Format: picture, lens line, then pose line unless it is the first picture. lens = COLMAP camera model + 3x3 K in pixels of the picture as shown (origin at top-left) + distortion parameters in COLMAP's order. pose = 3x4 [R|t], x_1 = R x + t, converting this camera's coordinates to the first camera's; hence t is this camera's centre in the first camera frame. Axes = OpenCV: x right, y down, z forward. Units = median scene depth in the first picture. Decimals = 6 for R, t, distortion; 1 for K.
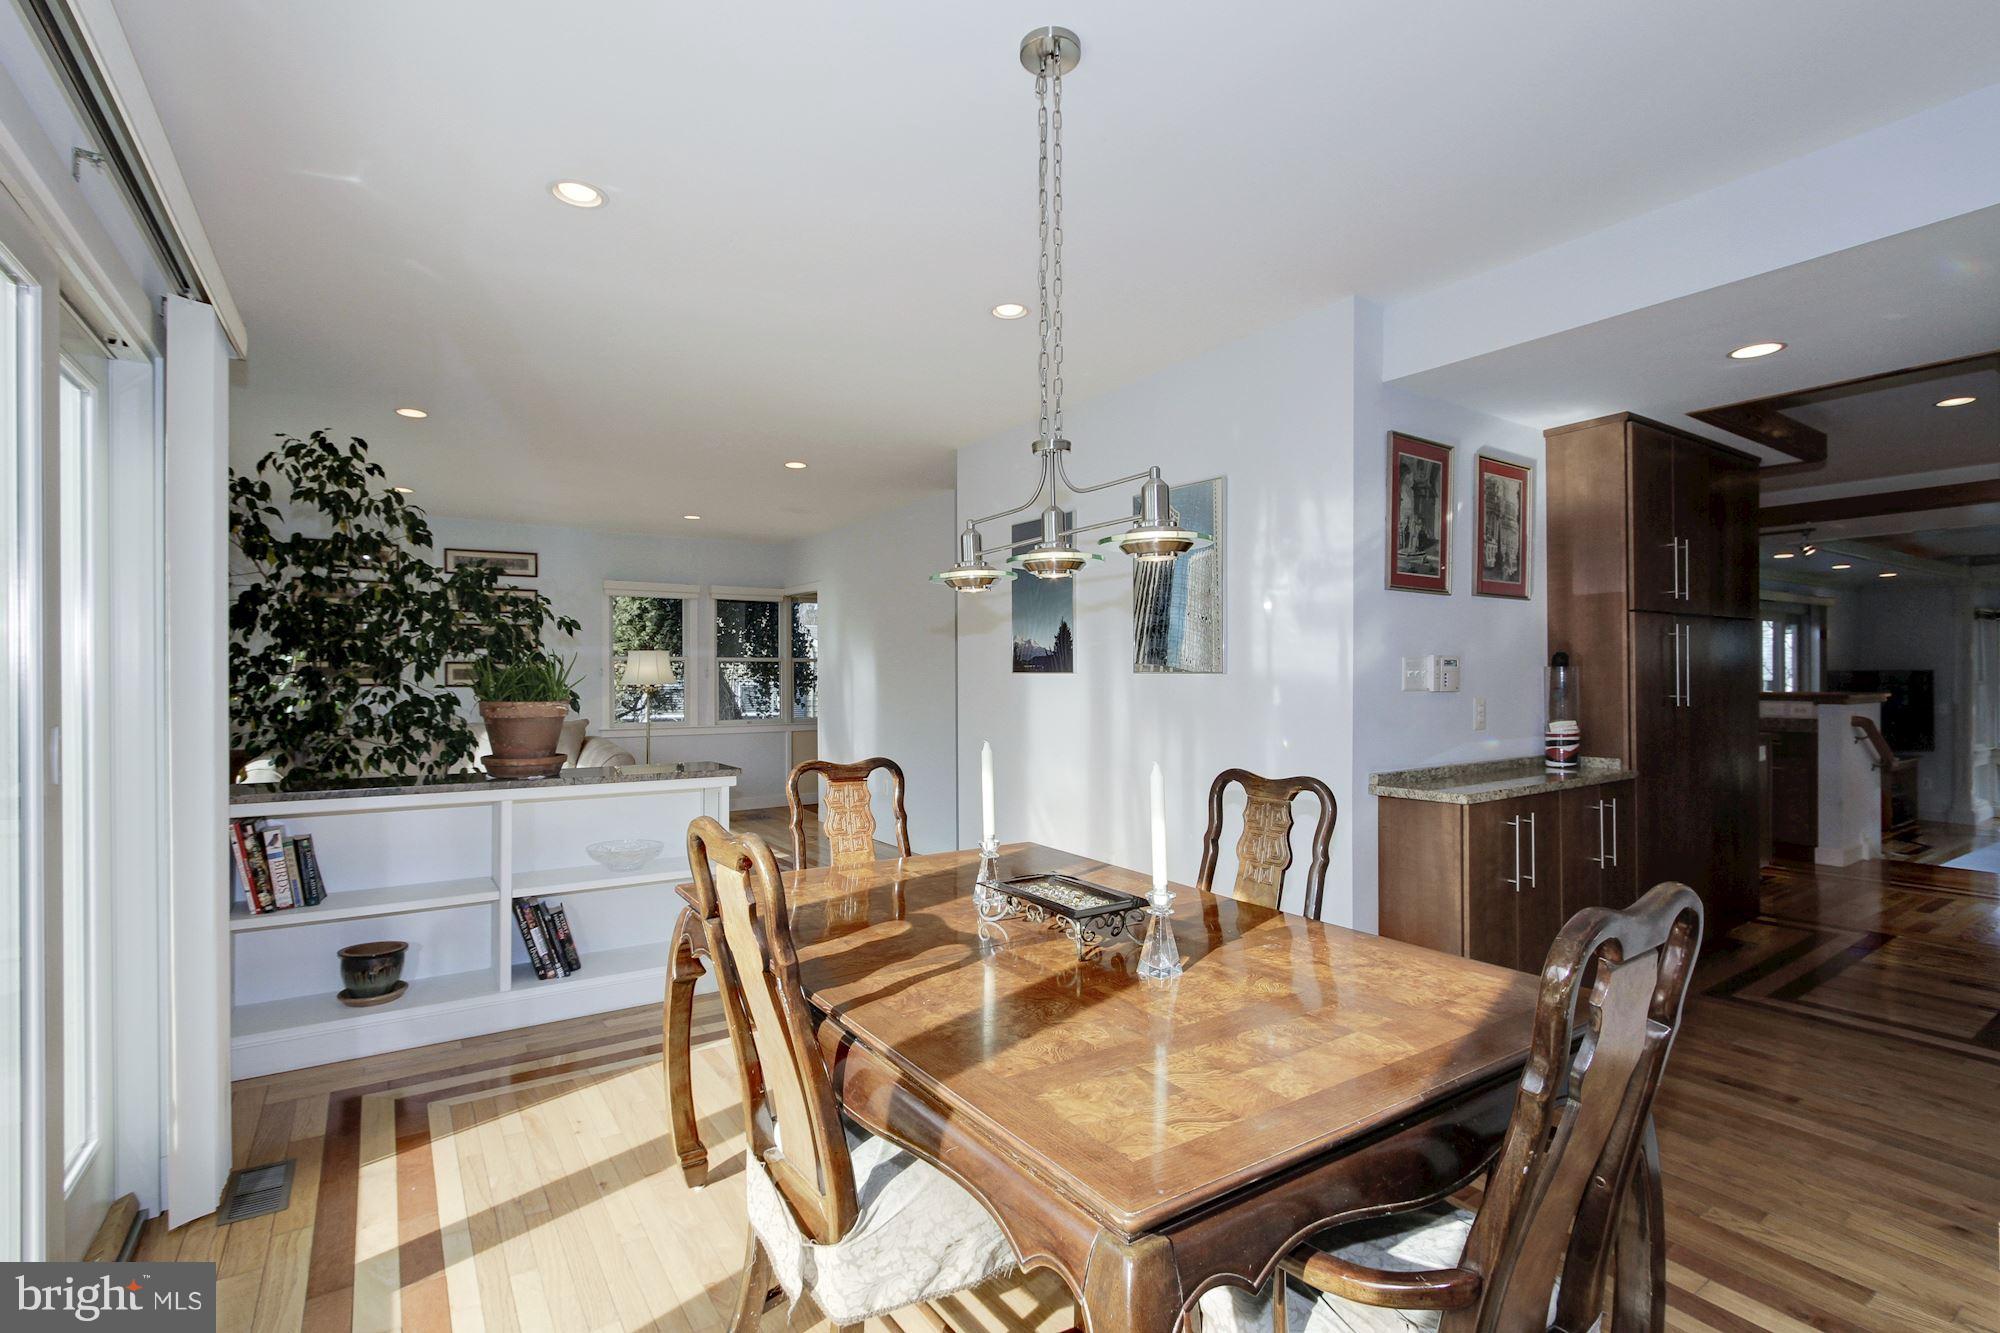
lens RADIAL K [[900.0, 0, 977.6], [0, 900.0, 677.8], [0, 0, 1]] dist [-0.004067, -0.000624]
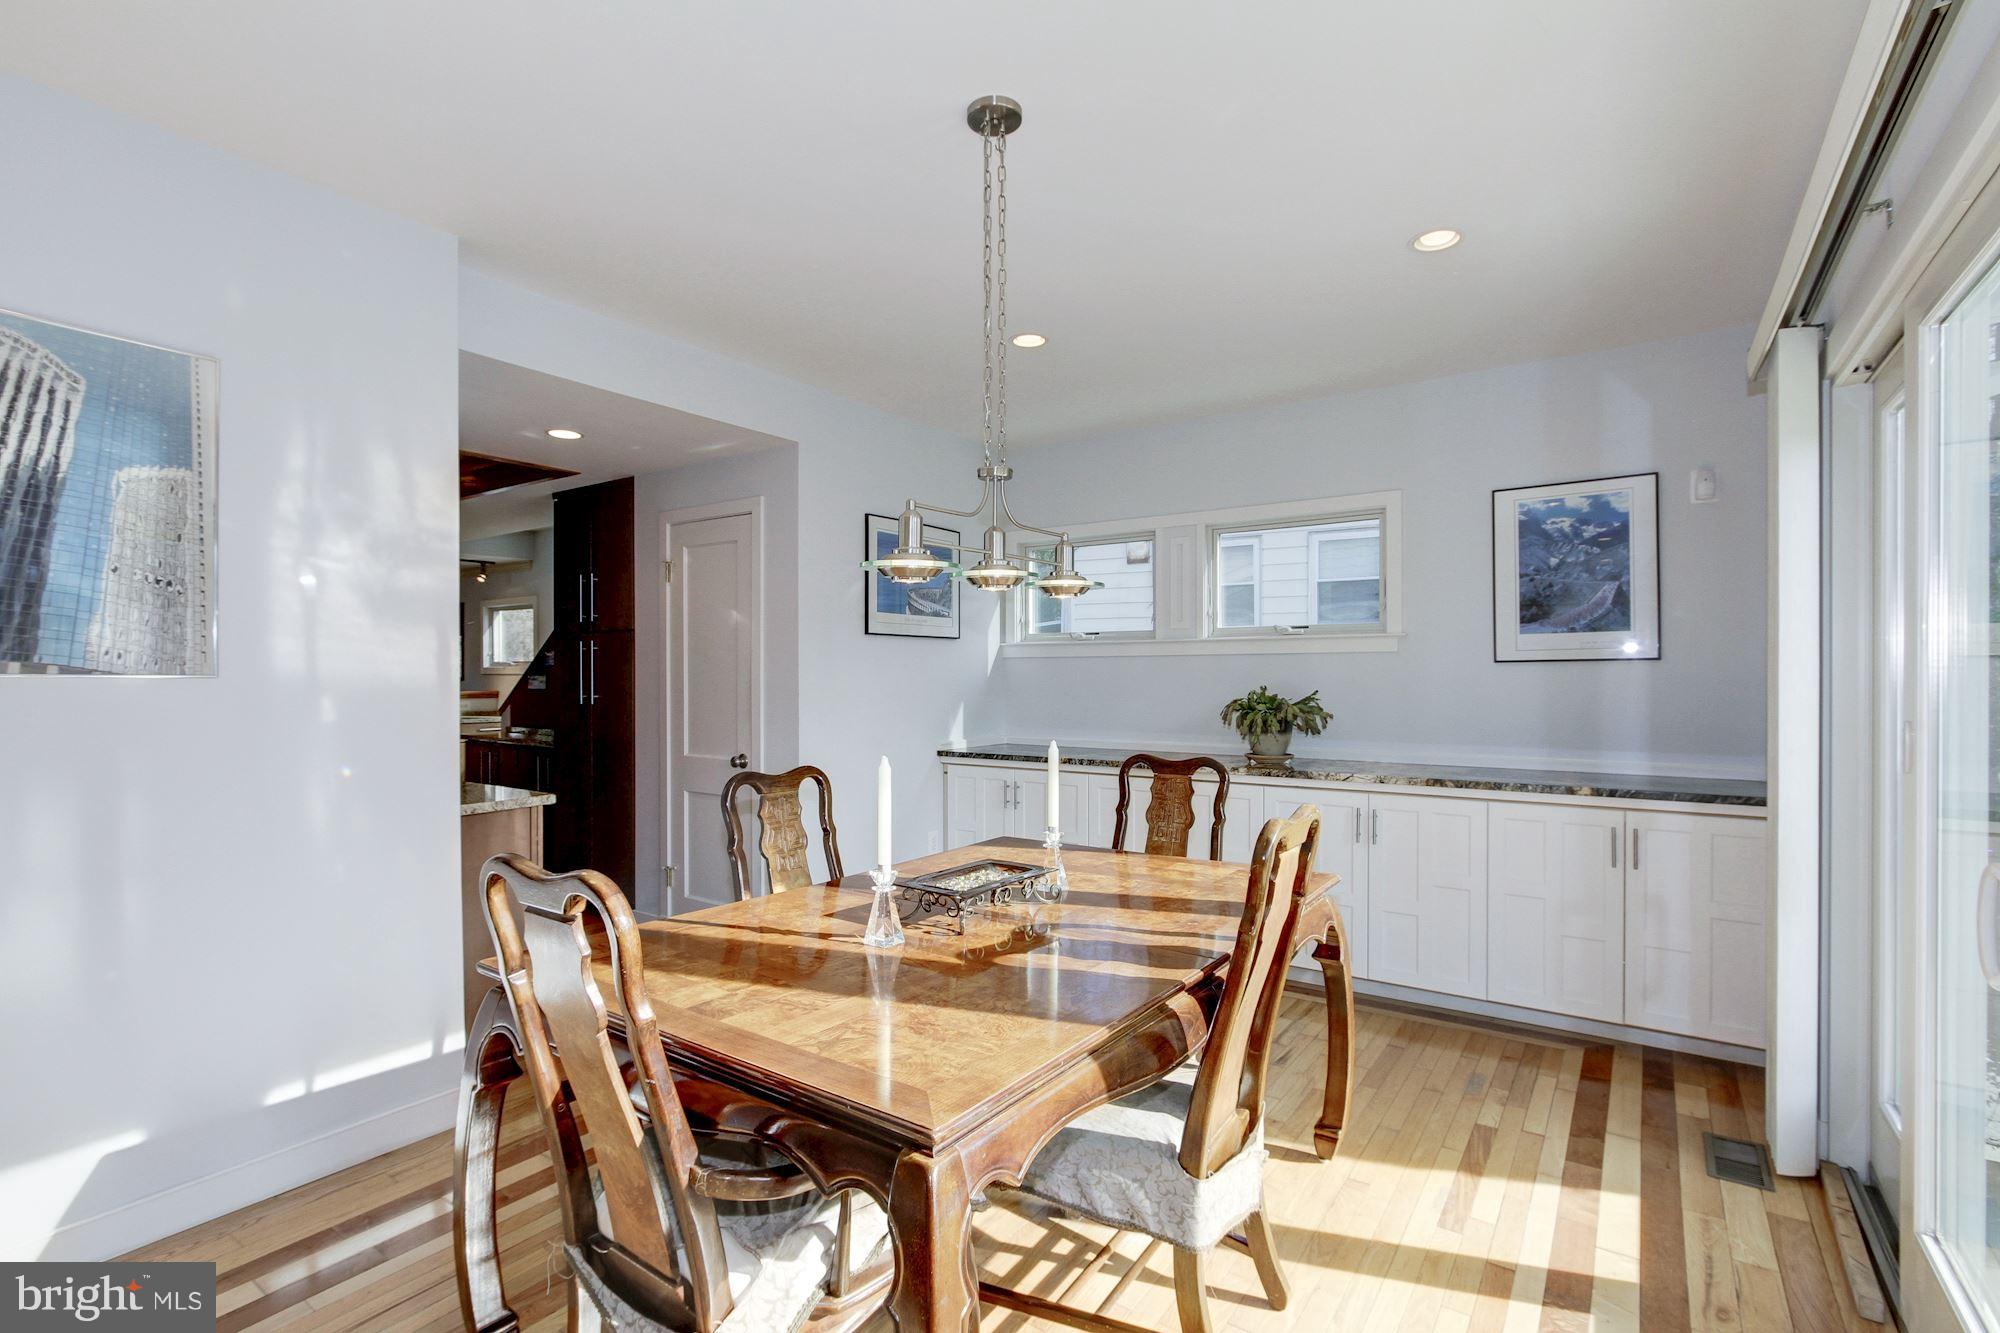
lens RADIAL K [[900.0, 0, 977.6], [0, 900.0, 677.8], [0, 0, 1]] dist [-0.004067, -0.000624]
pose [[-0.340027, 0.003726, 0.940408, -0.517473], [0.004986, 0.999985, -0.002160, -0.000149], [-0.940403, 0.003954, -0.340040, 0.758440]]
